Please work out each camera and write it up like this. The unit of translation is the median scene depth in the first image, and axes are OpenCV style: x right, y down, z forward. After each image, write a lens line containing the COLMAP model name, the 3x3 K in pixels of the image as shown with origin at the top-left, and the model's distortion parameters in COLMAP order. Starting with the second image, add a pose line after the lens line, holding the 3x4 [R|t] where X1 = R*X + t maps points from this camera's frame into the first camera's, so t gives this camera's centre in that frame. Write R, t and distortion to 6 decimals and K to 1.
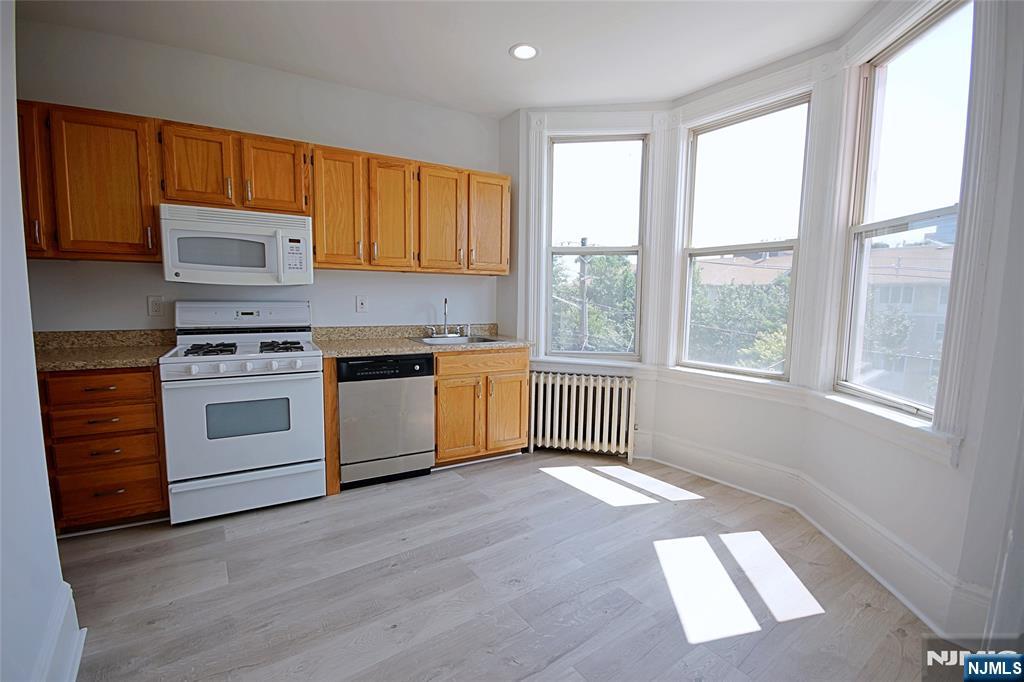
lens RADIAL K [[437.7, 0, 512.0], [0, 437.7, 341.0], [0, 0, 1]] dist [-0.000669, -0.000443]
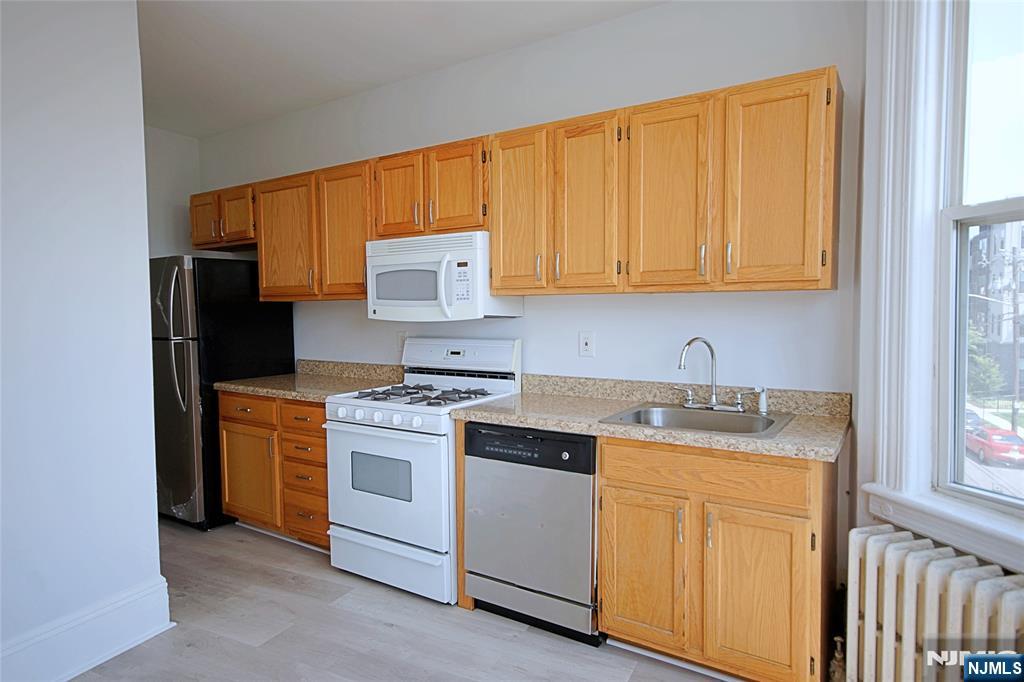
lens RADIAL K [[622.8, 0, 512.0], [0, 622.8, 341.0], [0, 0, 1]] dist [0.018634, -0.000056]
pose [[0.454845, 0.031505, -0.890013, 0.542947], [-0.076184, 0.997087, -0.003639, -0.094153], [0.887306, 0.069460, 0.455921, 0.573999]]
